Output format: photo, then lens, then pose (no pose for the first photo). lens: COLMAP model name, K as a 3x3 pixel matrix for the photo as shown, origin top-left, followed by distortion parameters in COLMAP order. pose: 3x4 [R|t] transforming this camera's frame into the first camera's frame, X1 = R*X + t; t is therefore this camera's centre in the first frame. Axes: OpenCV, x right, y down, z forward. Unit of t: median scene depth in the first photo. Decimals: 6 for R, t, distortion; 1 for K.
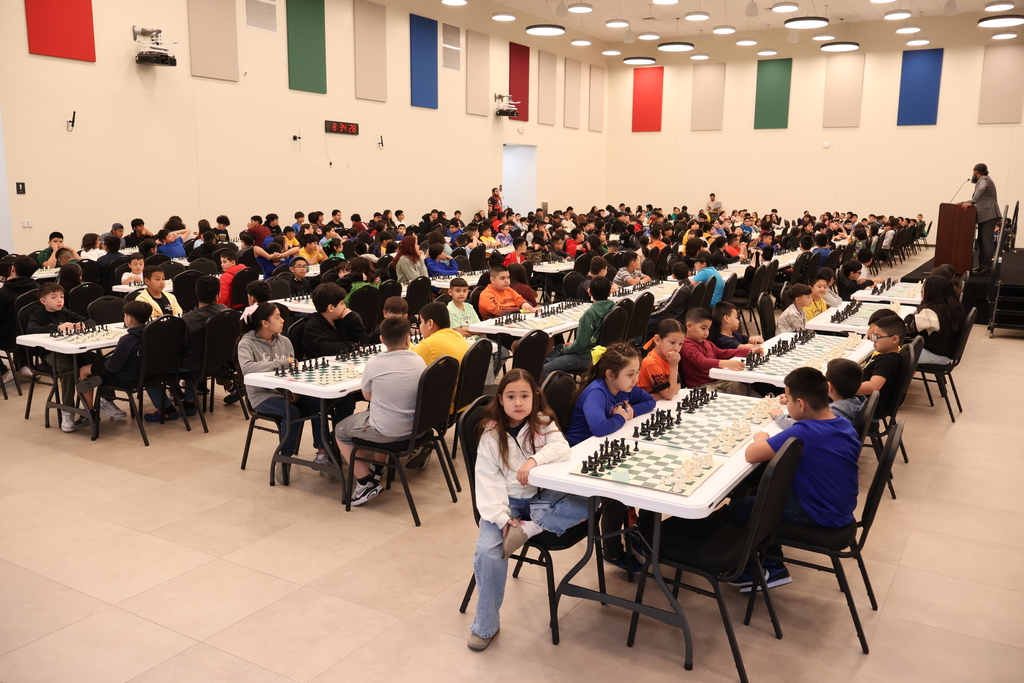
lens RADIAL K [[837.5, 0, 512.0], [0, 837.5, 341.5], [0, 0, 1]] dist [-0.153494, 0.139953]
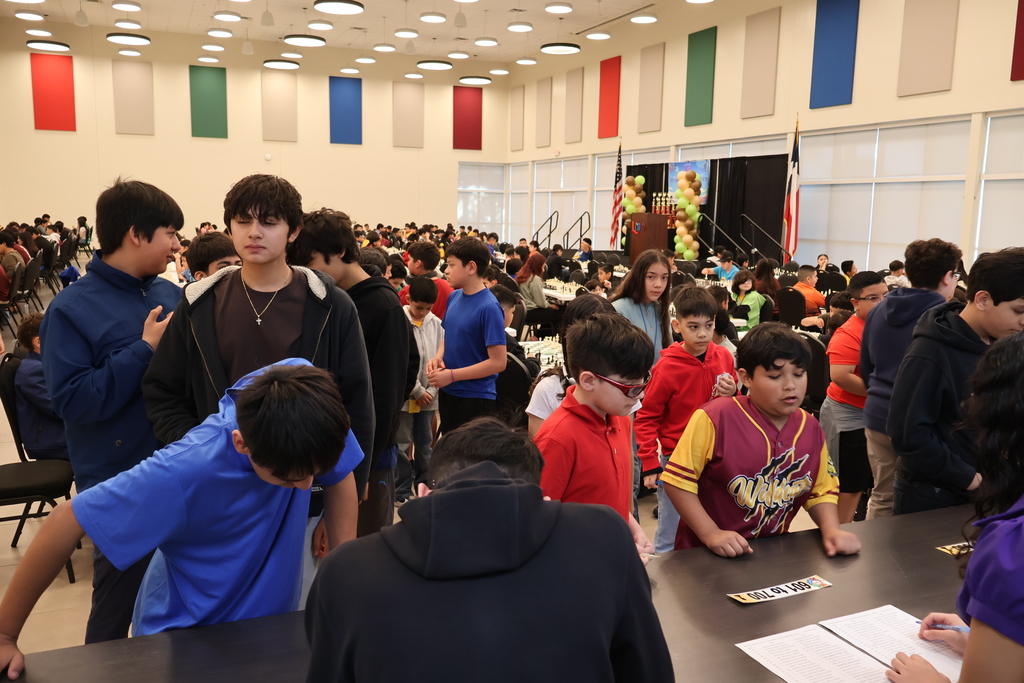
lens RADIAL K [[837.5, 0, 512.0], [0, 837.5, 341.5], [0, 0, 1]] dist [-0.153494, 0.139953]
pose [[0.577270, -0.105283, 0.809738, -0.438615], [0.112390, 0.992459, 0.048917, -0.040172], [-0.808782, 0.062768, 0.584750, 0.239146]]
